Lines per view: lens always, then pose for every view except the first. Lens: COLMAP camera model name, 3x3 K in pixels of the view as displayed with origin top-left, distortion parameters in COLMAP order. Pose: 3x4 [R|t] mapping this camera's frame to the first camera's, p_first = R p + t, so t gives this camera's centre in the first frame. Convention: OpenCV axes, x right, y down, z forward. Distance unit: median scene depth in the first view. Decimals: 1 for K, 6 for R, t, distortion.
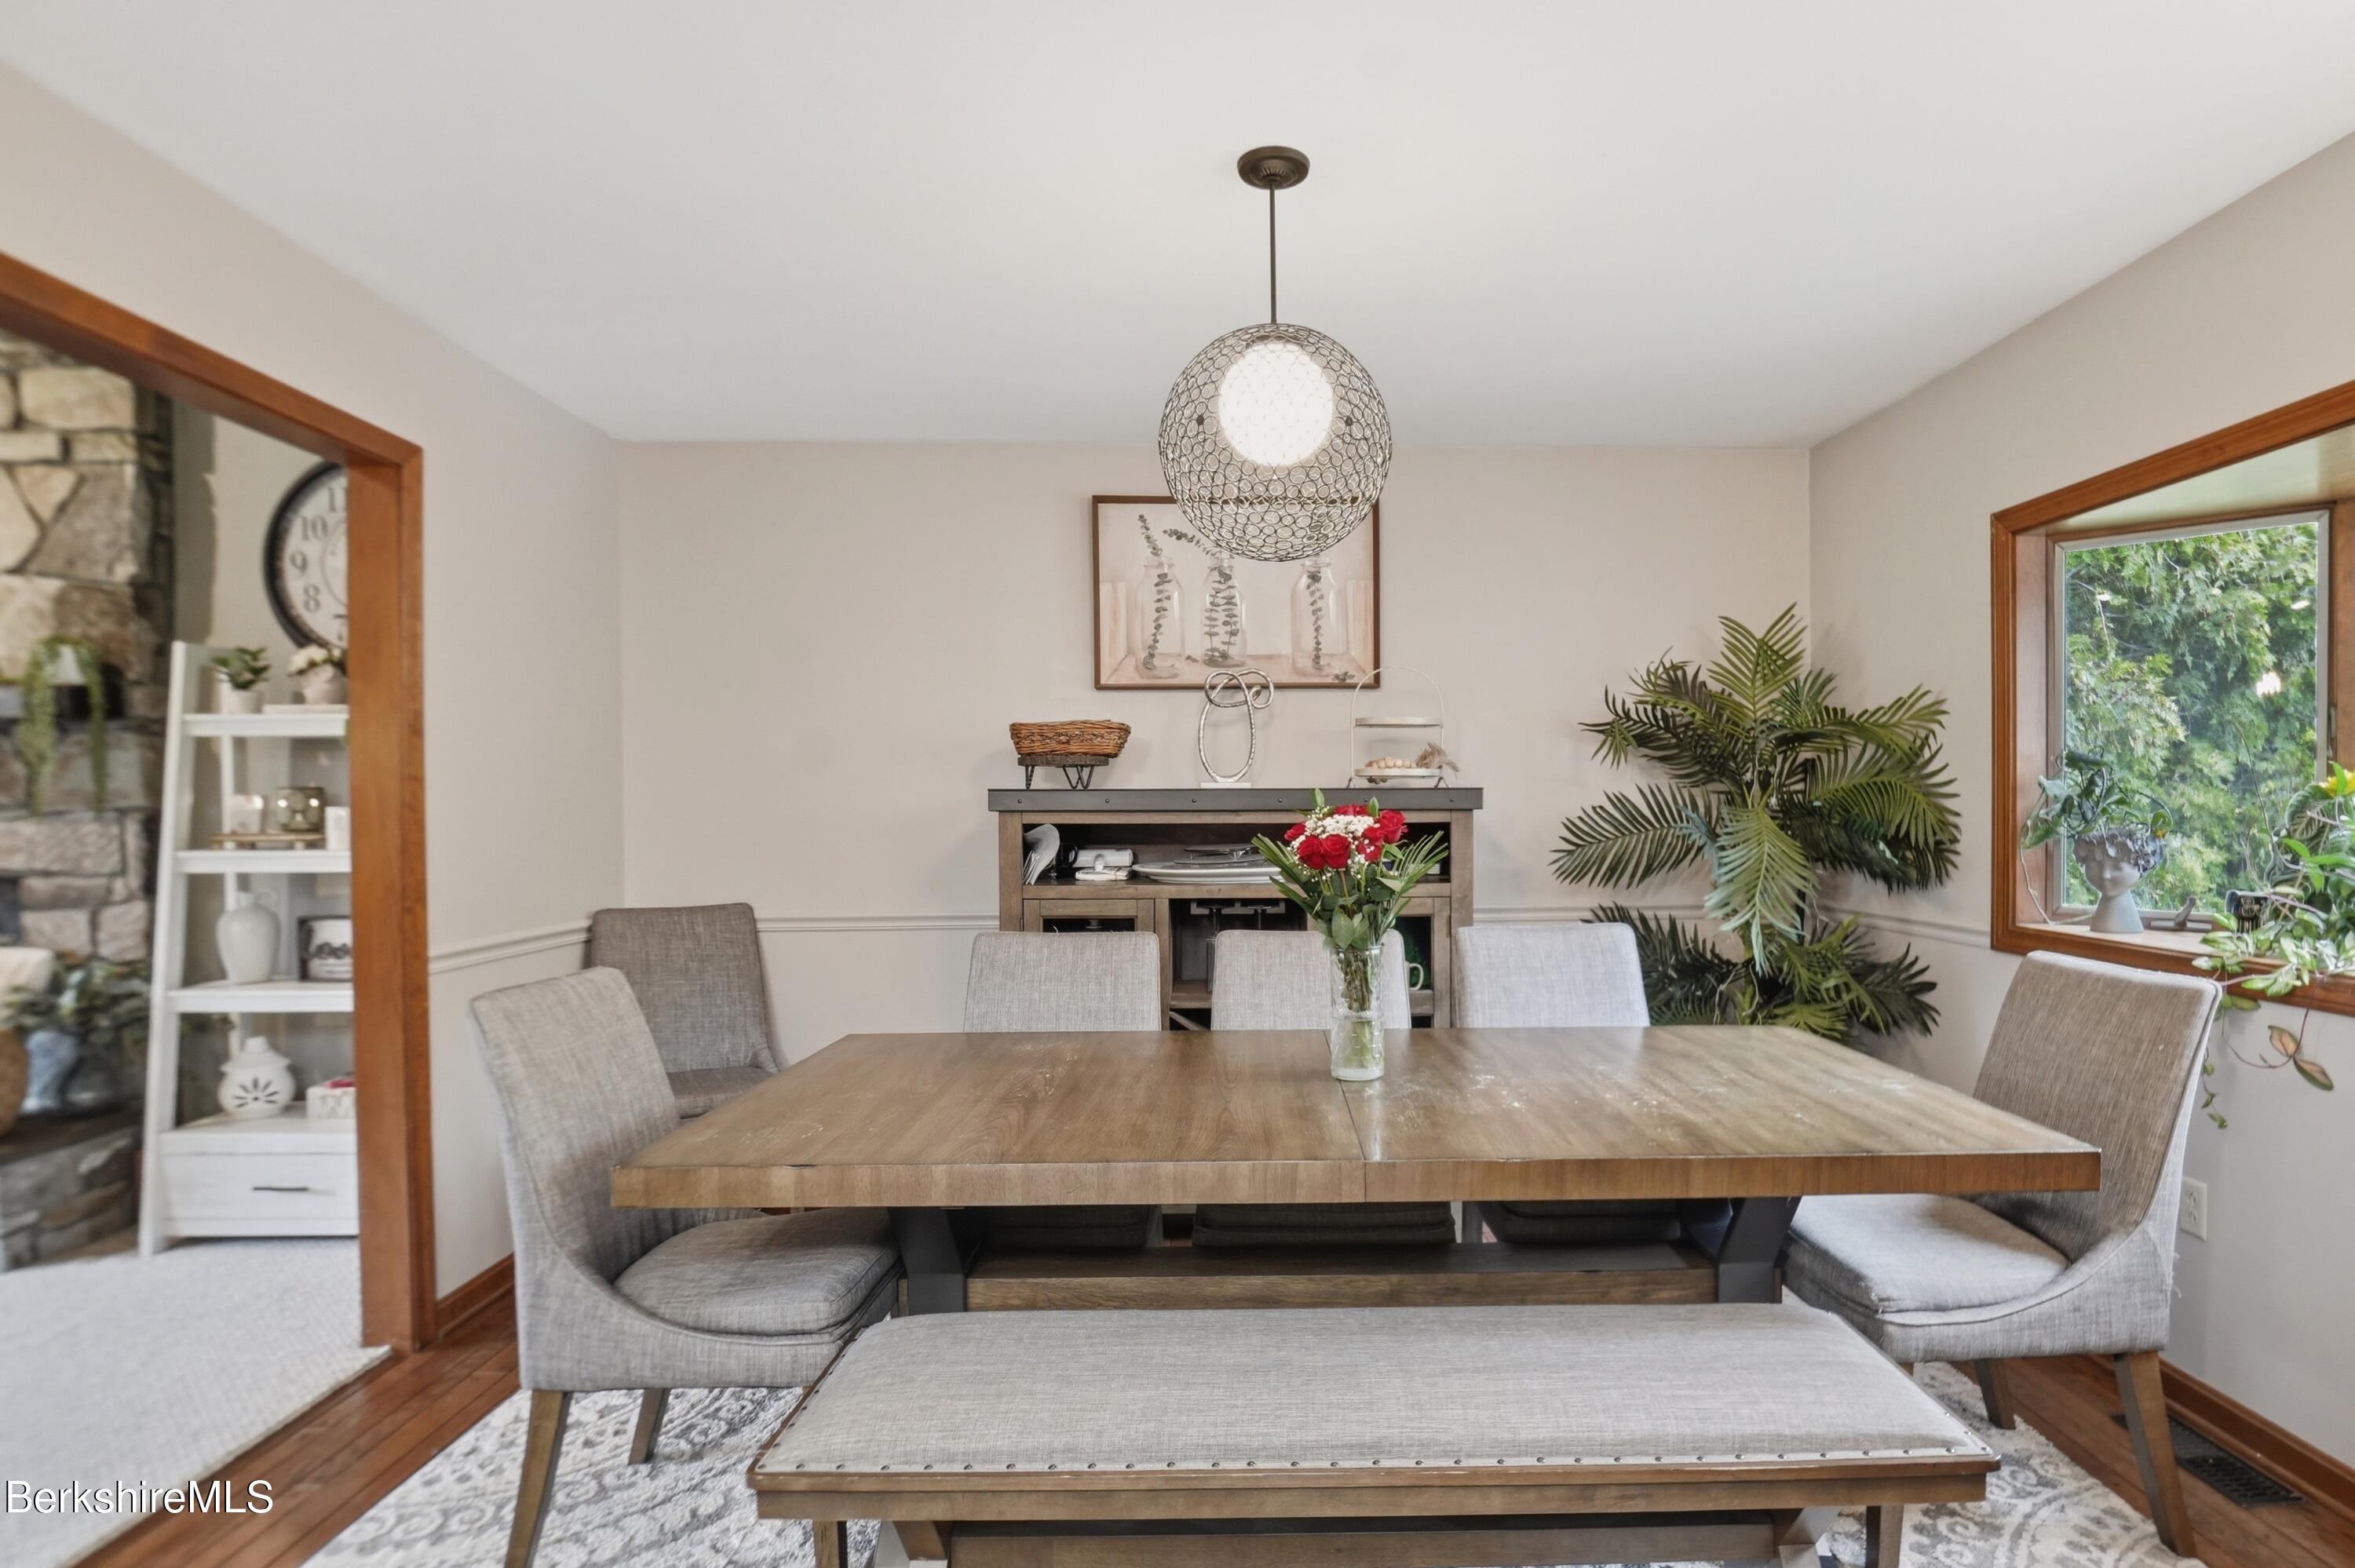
lens RADIAL K [[1219.8, 0, 1244.4], [0, 1219.8, 847.5], [0, 0, 1]] dist [-0.021043, -0.000460]
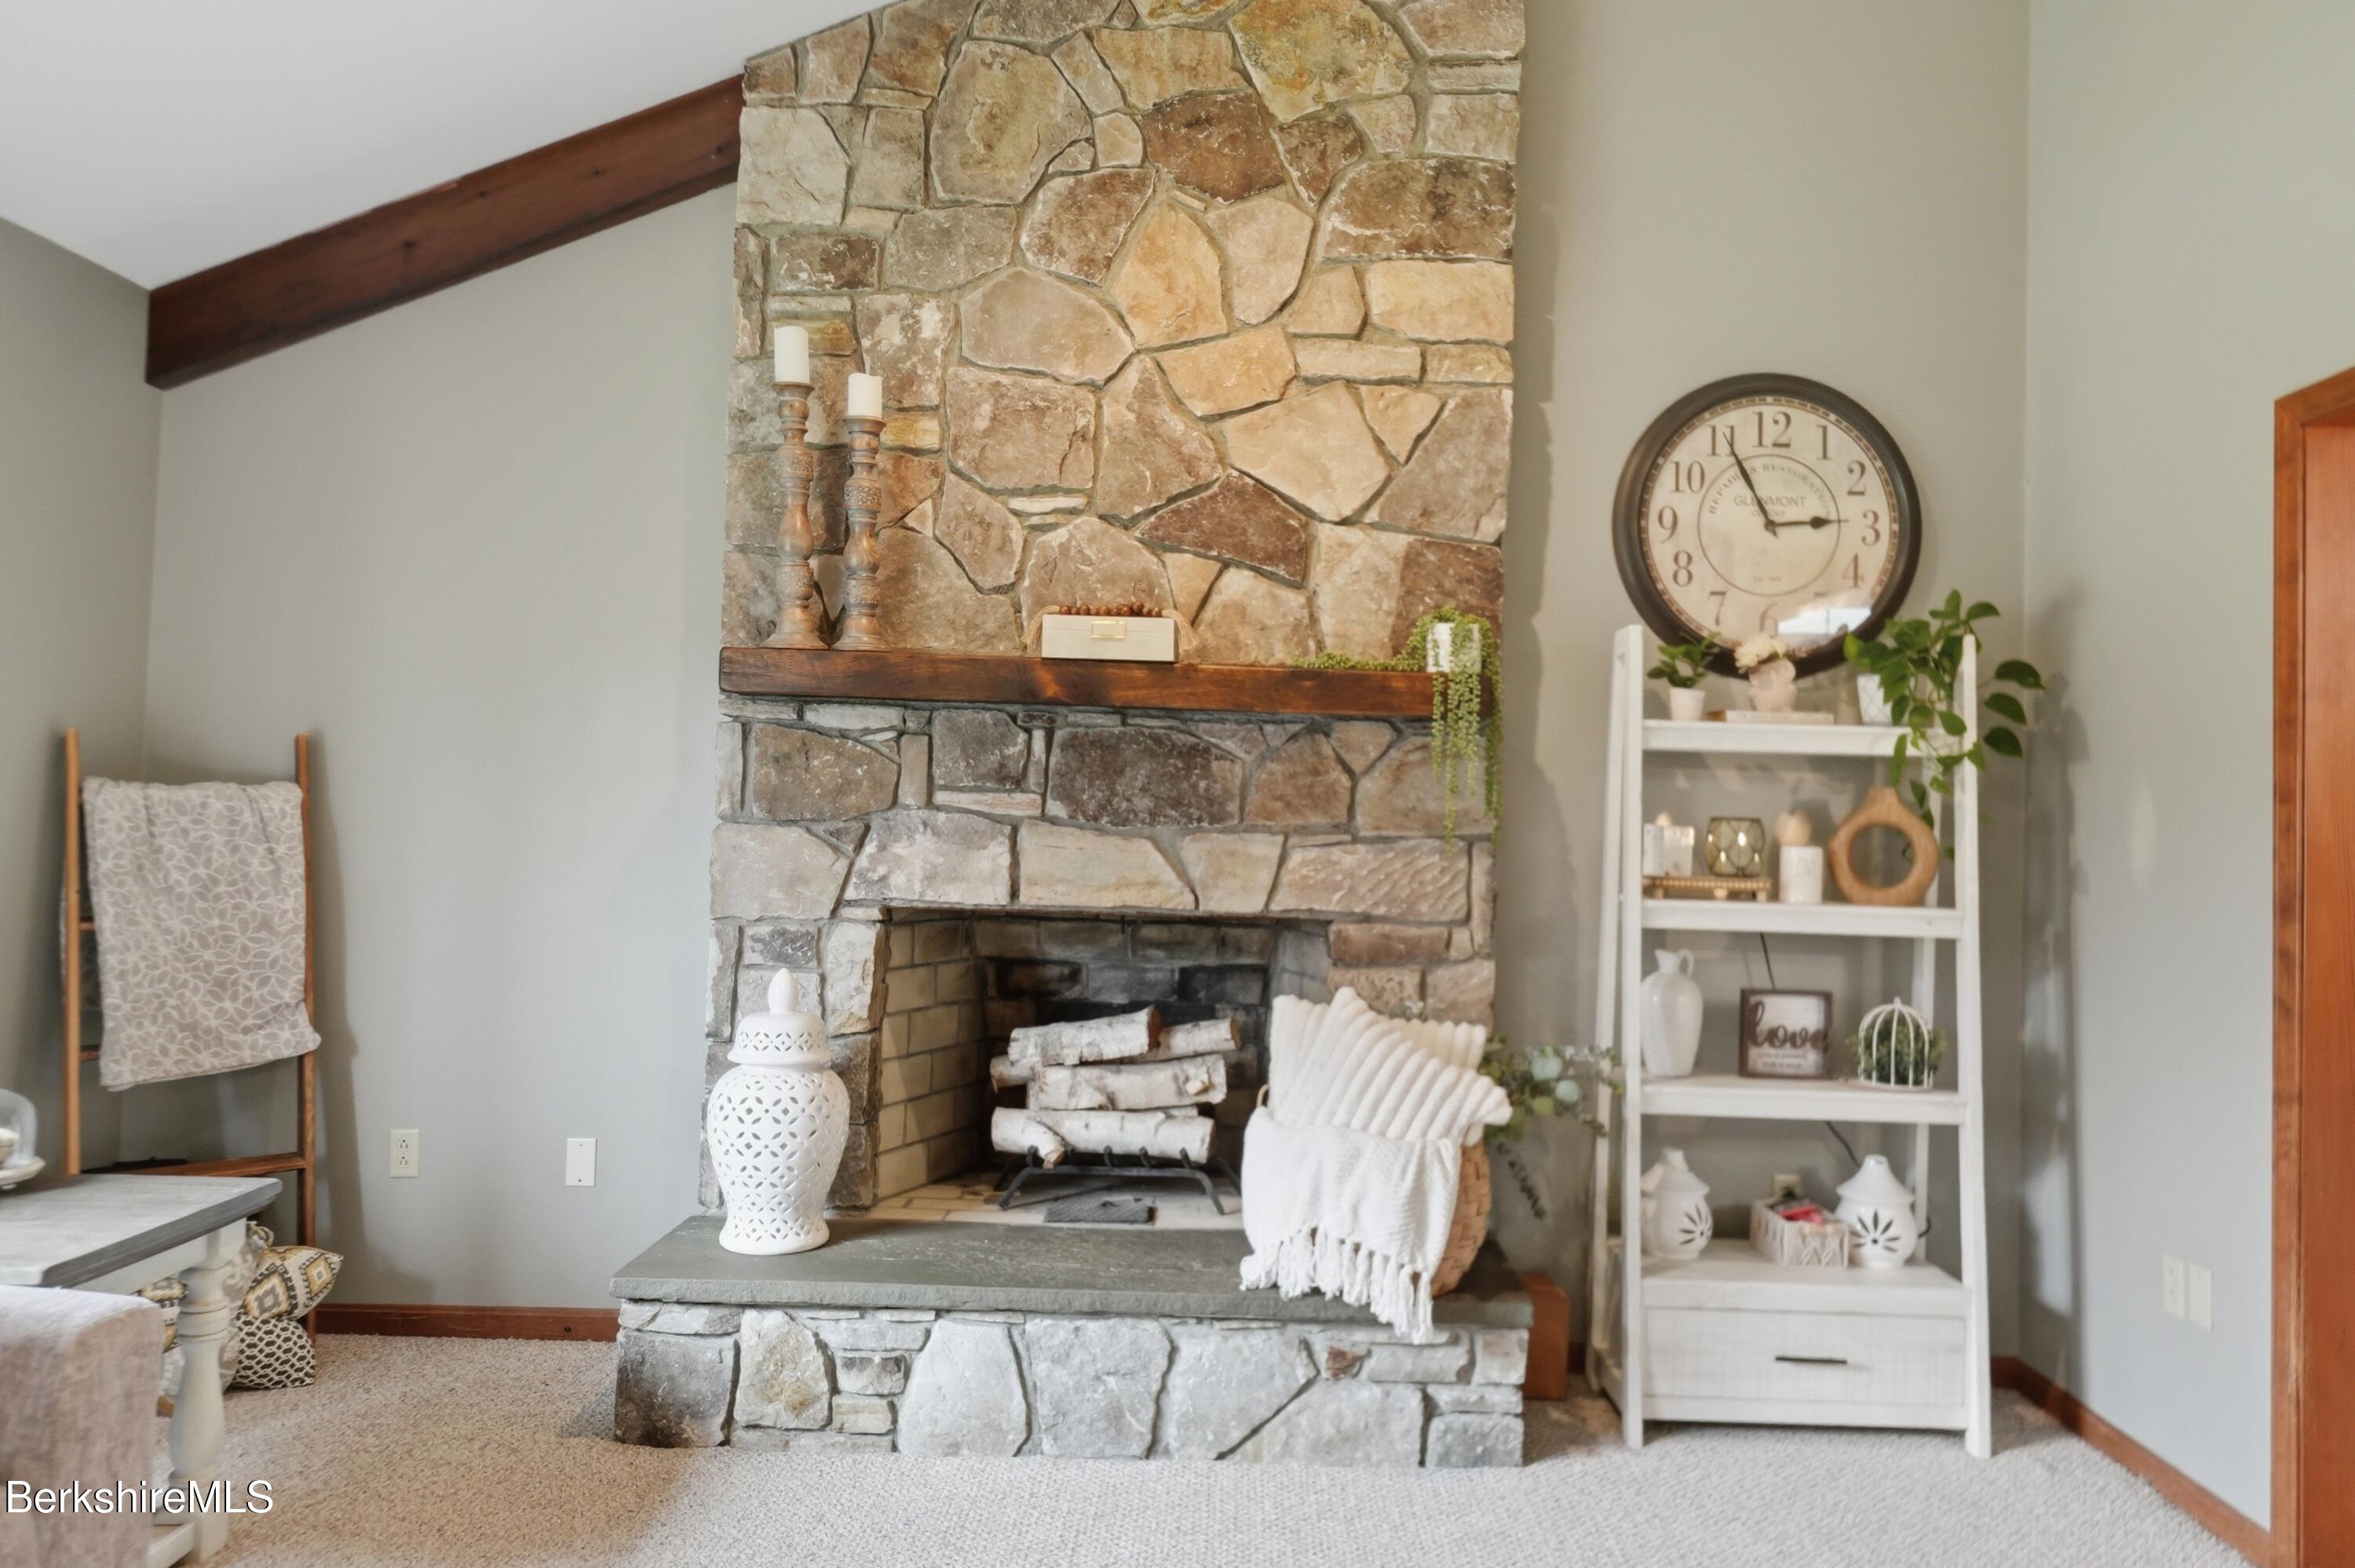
lens RADIAL K [[1654.1, 0, 1255.8], [0, 1654.1, 771.5], [0, 0, 1]] dist [0.020200, -0.023355]
pose [[0.998951, 0.035782, -0.028588, -1.052720], [-0.037156, 0.998104, -0.049066, -0.017044], [0.026778, 0.050077, 0.998386, -0.054891]]
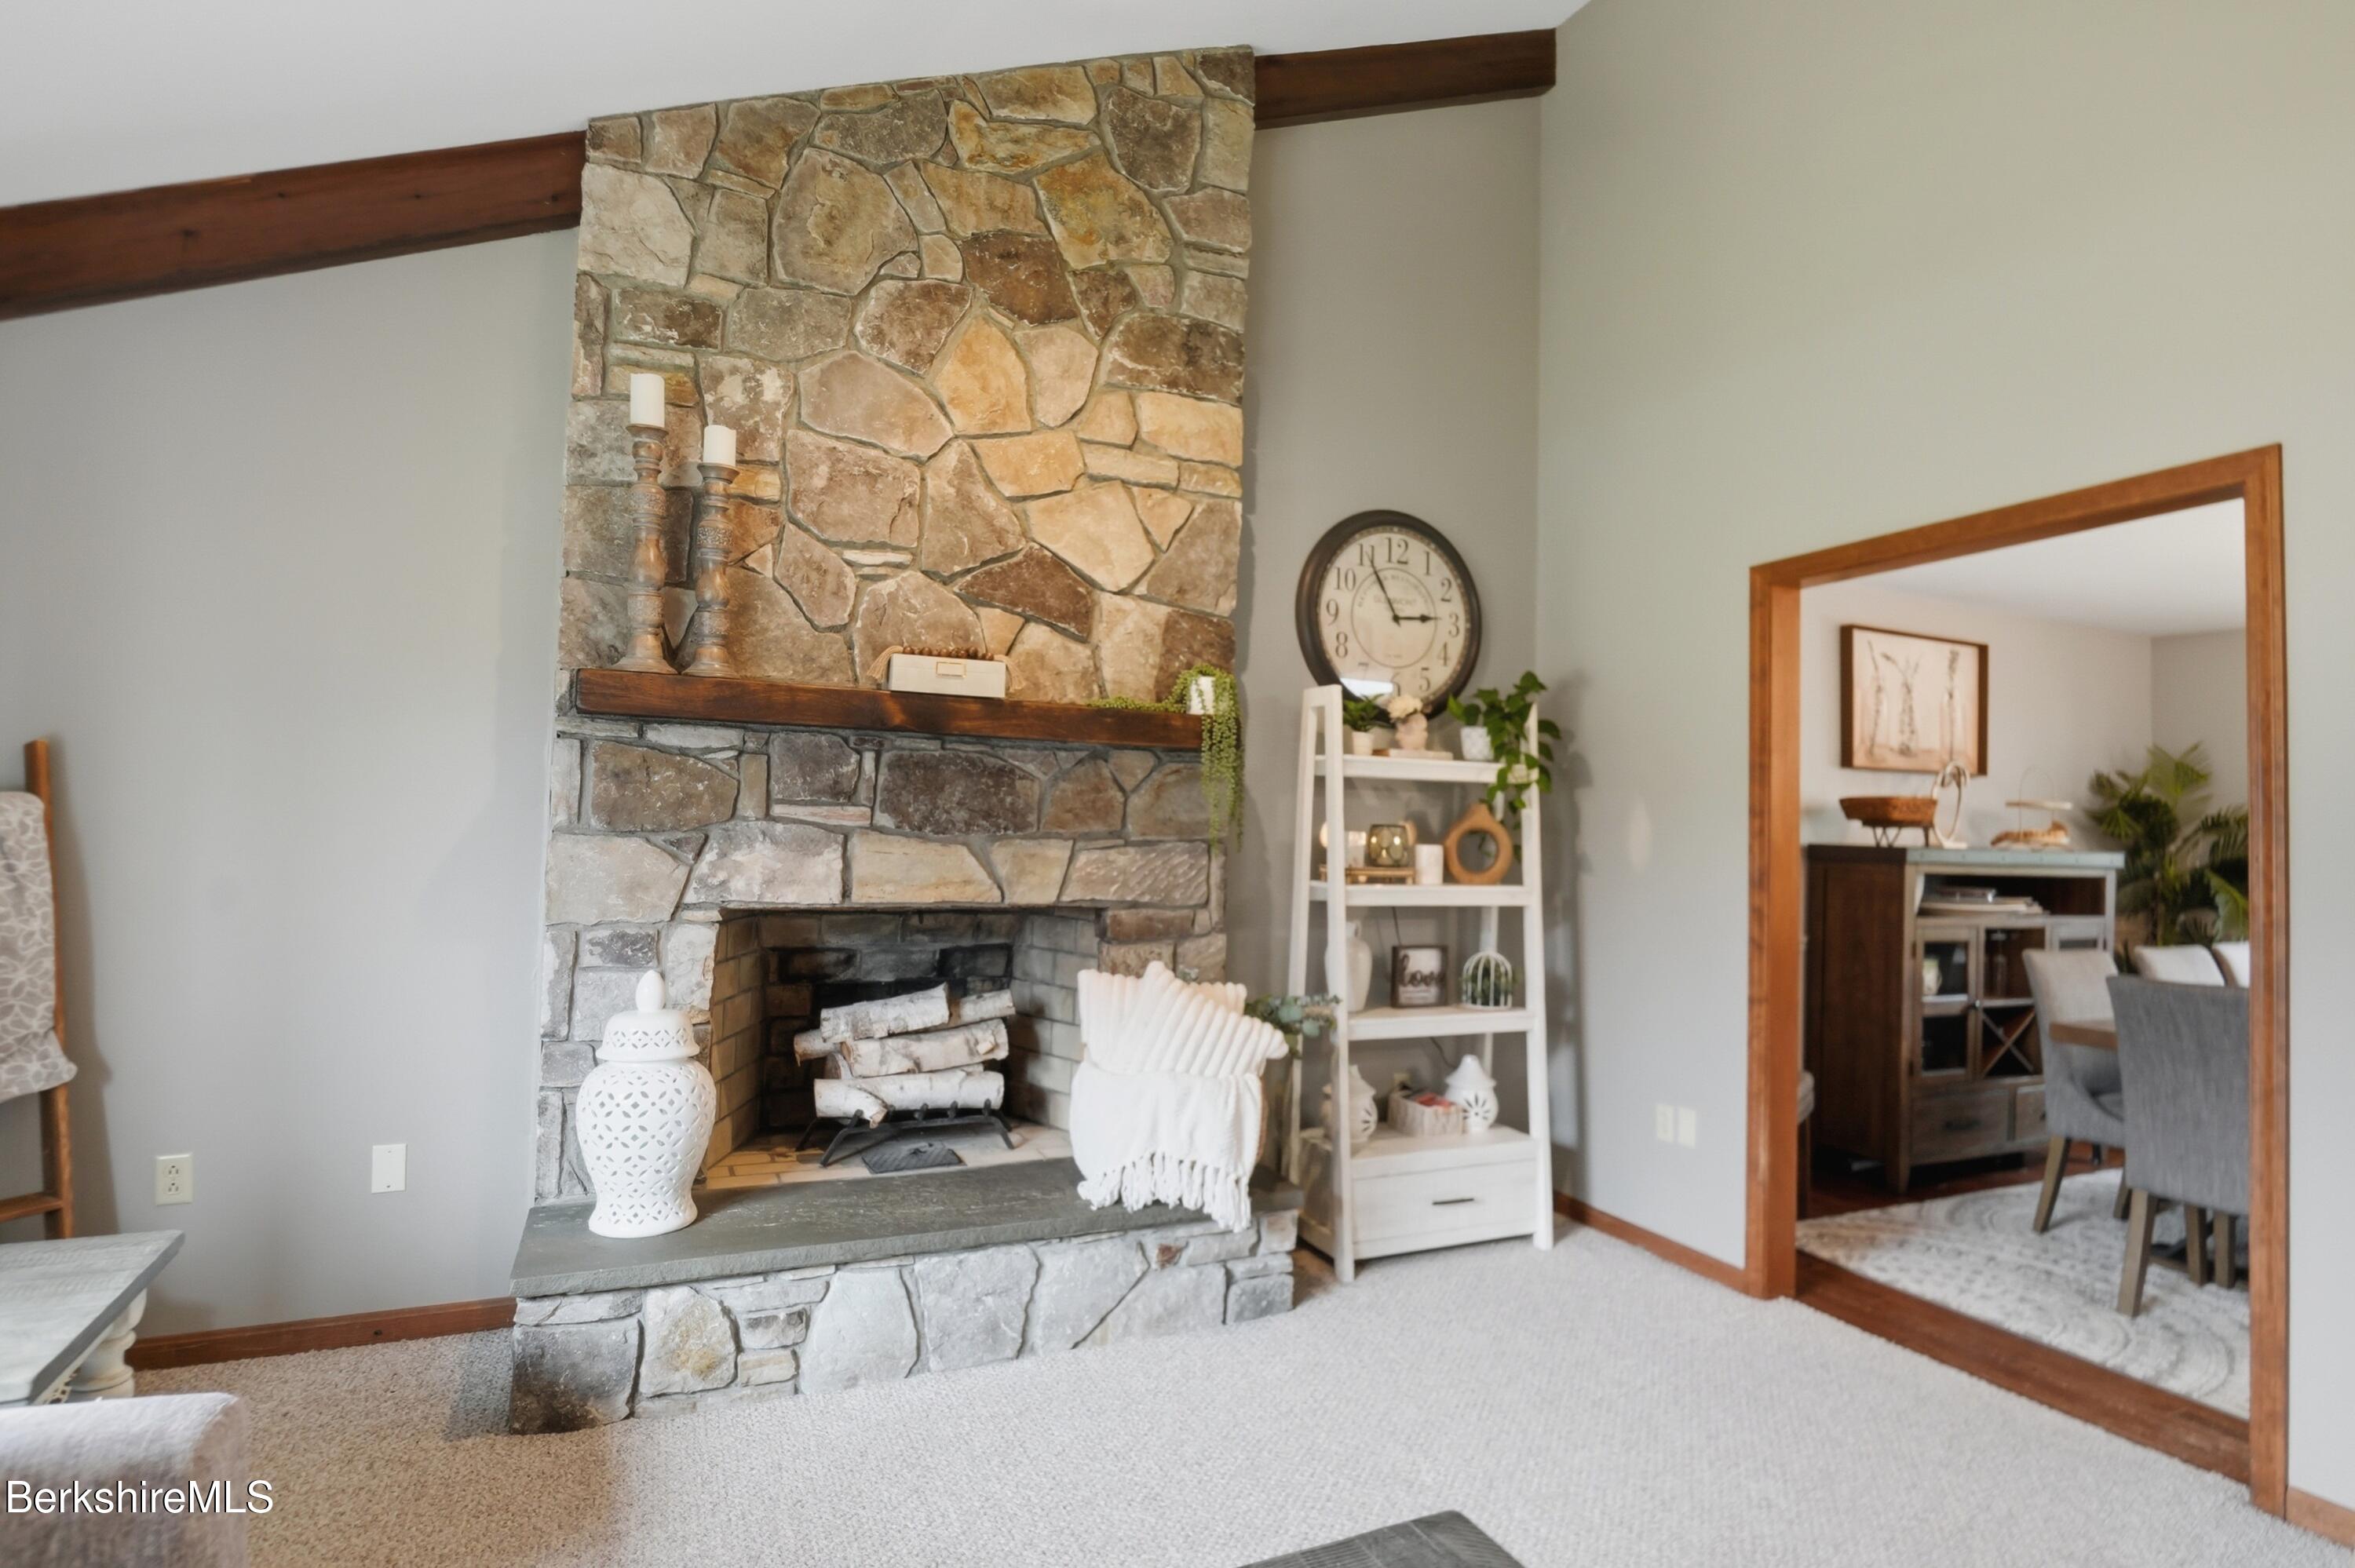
lens RADIAL K [[1216.1, 0, 1269.4], [0, 1216.1, 792.8], [0, 0, 1]] dist [-0.021909, -0.002356]
pose [[0.913514, 0.042650, 0.404565, -1.312558], [-0.023650, 0.998375, -0.051848, -0.020492], [-0.406119, 0.037796, 0.913038, 0.055477]]
